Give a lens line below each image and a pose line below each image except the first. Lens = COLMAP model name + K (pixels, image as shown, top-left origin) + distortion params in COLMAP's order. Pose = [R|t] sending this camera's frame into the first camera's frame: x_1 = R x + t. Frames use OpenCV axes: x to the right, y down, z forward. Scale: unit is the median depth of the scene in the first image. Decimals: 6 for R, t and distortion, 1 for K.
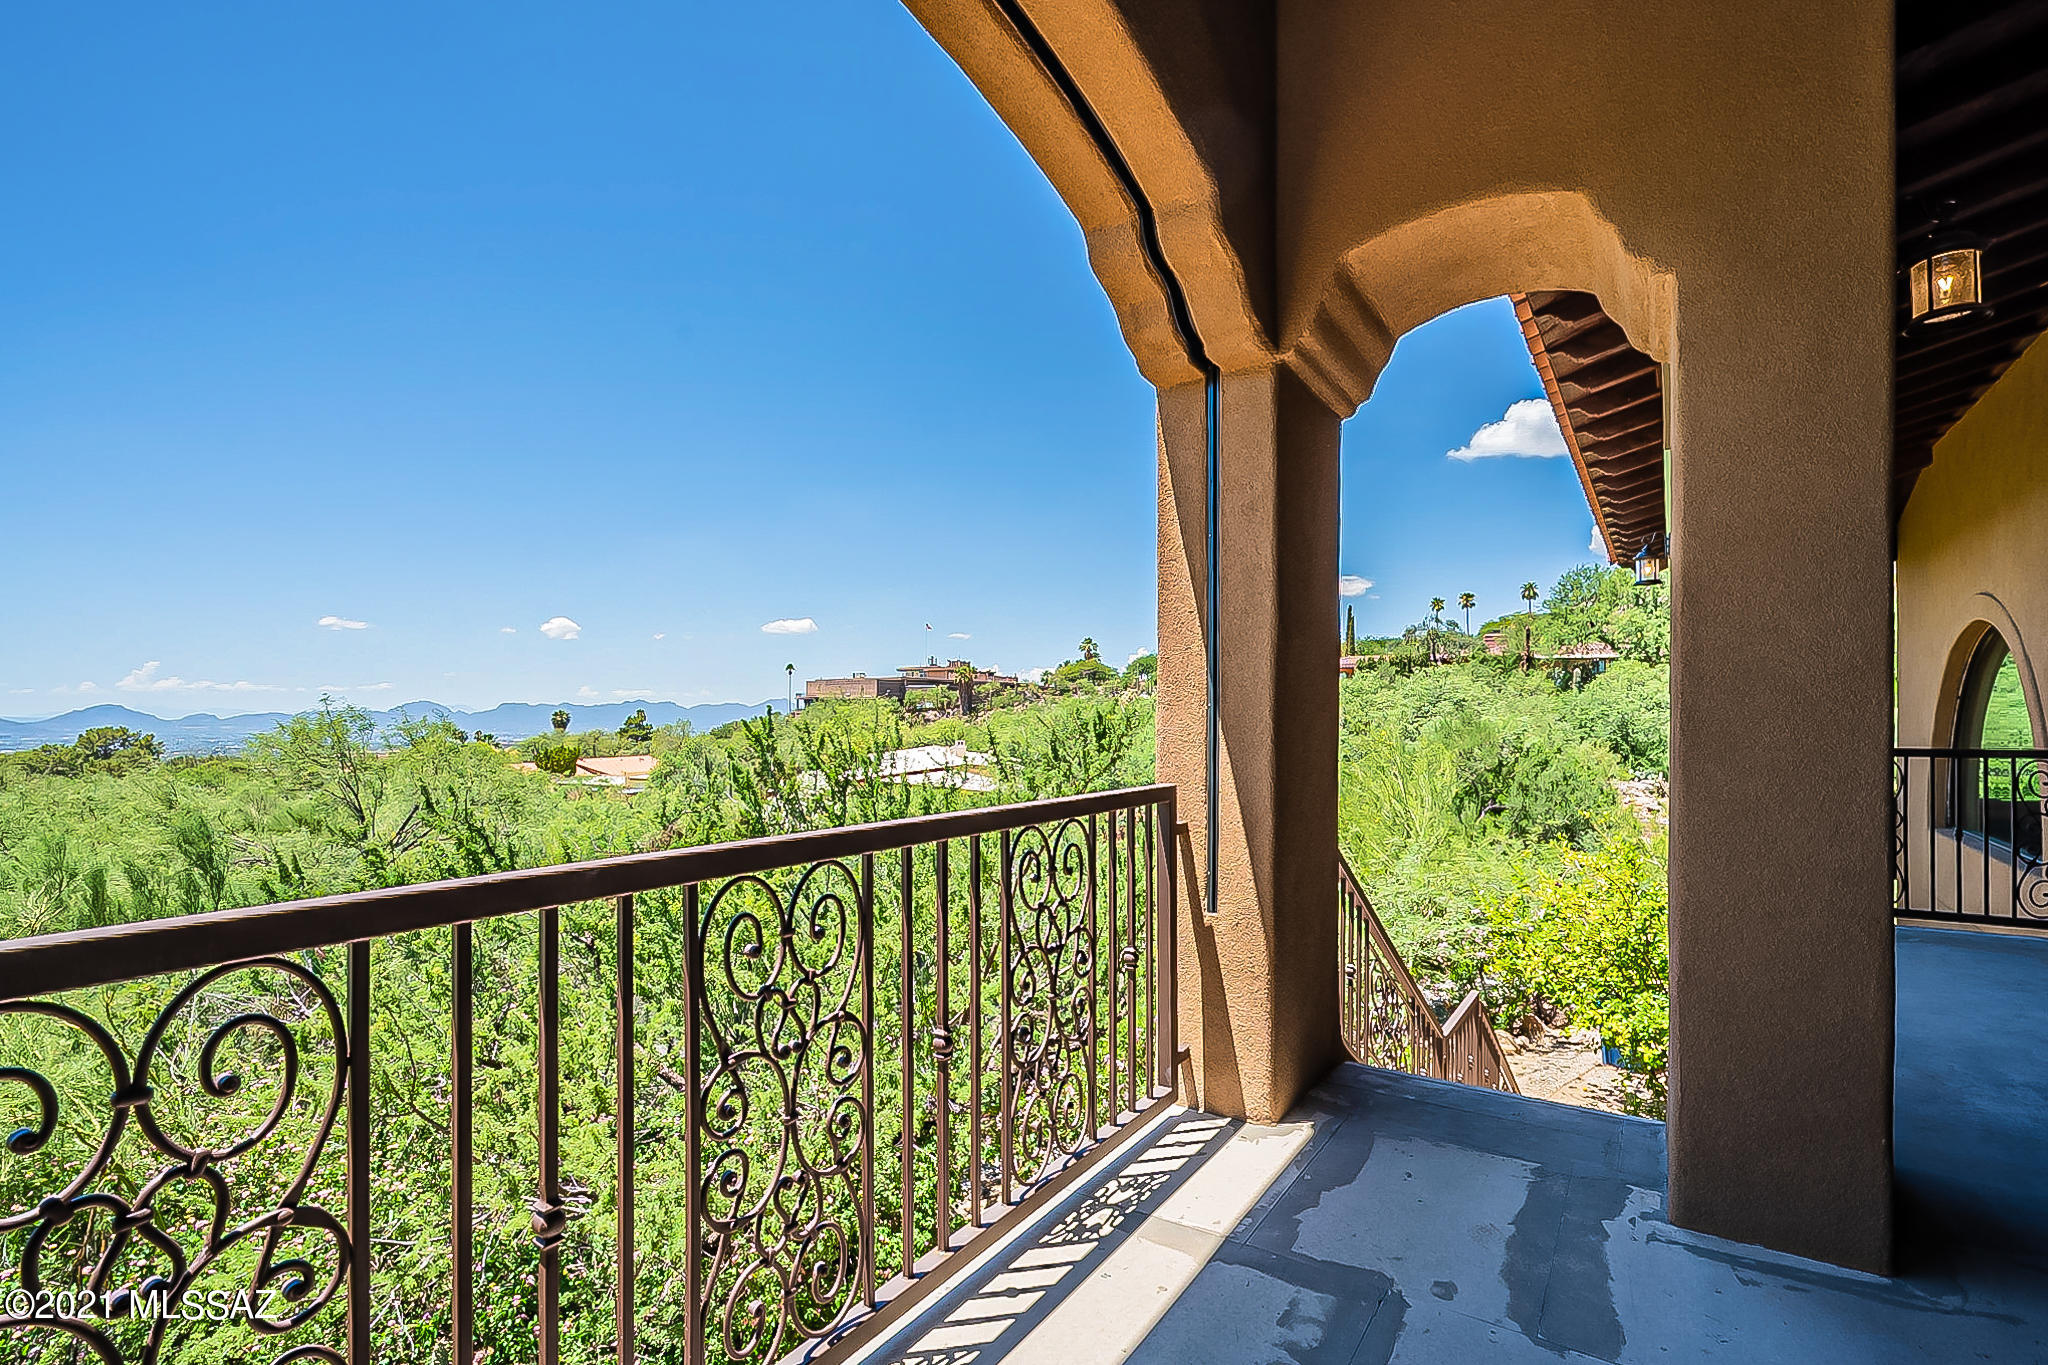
lens RADIAL K [[939.4, 0, 1050.3], [0, 939.4, 722.7], [0, 0, 1]] dist [-0.015109, 0.001678]
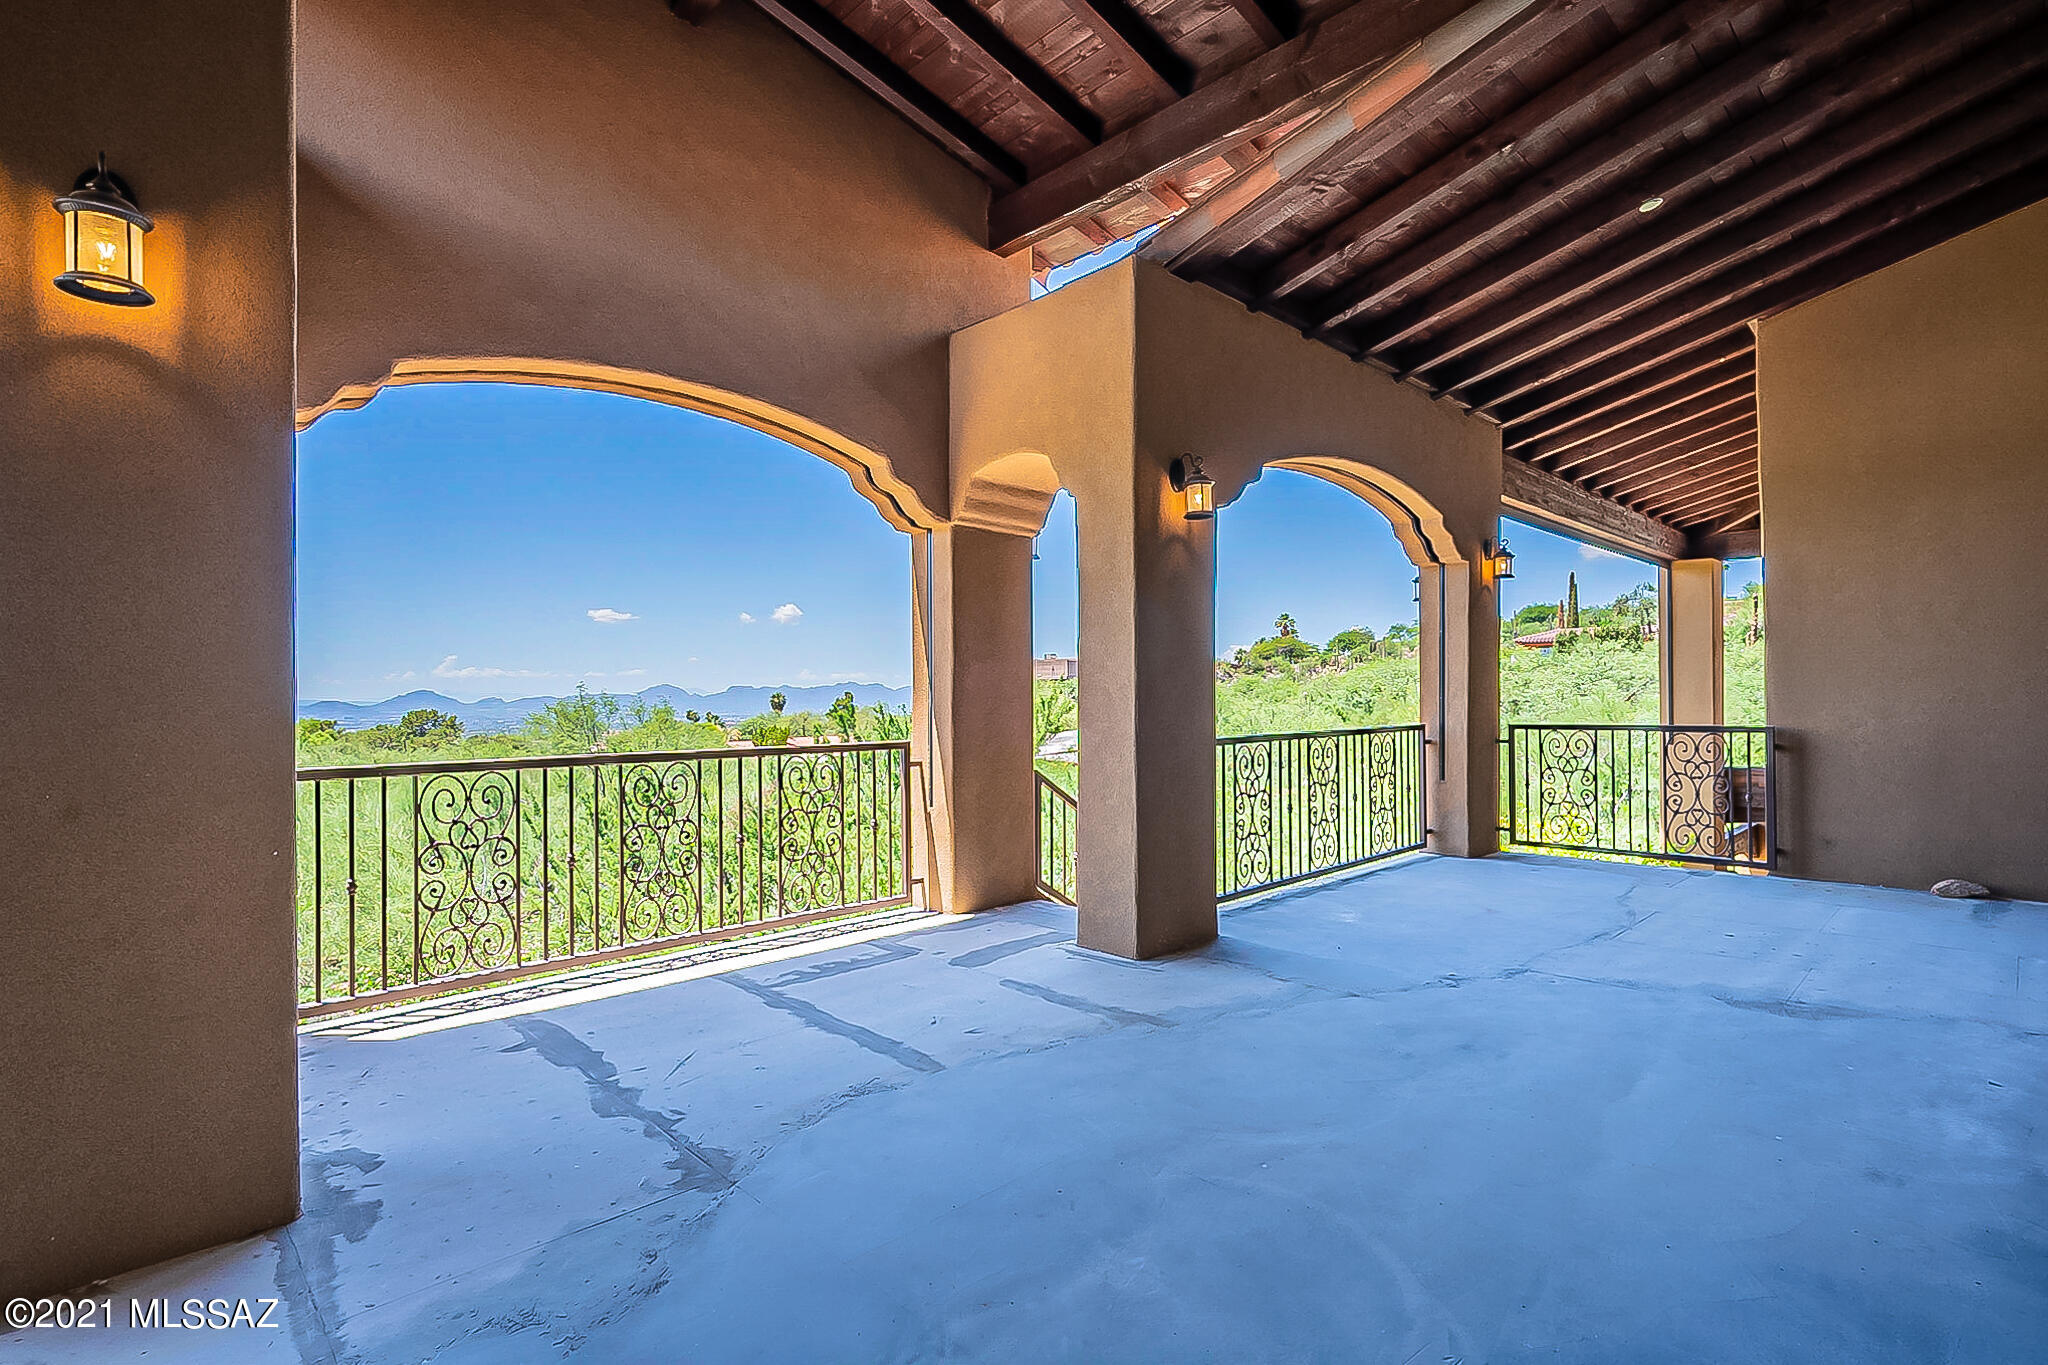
lens RADIAL K [[939.4, 0, 1030.8], [0, 939.4, 689.3], [0, 0, 1]] dist [-0.015109, 0.001678]
pose [[0.976353, -0.007739, -0.216045, 0.996742], [0.004601, 0.999877, -0.015022, -0.013992], [0.216135, 0.013673, 0.976268, -1.067655]]
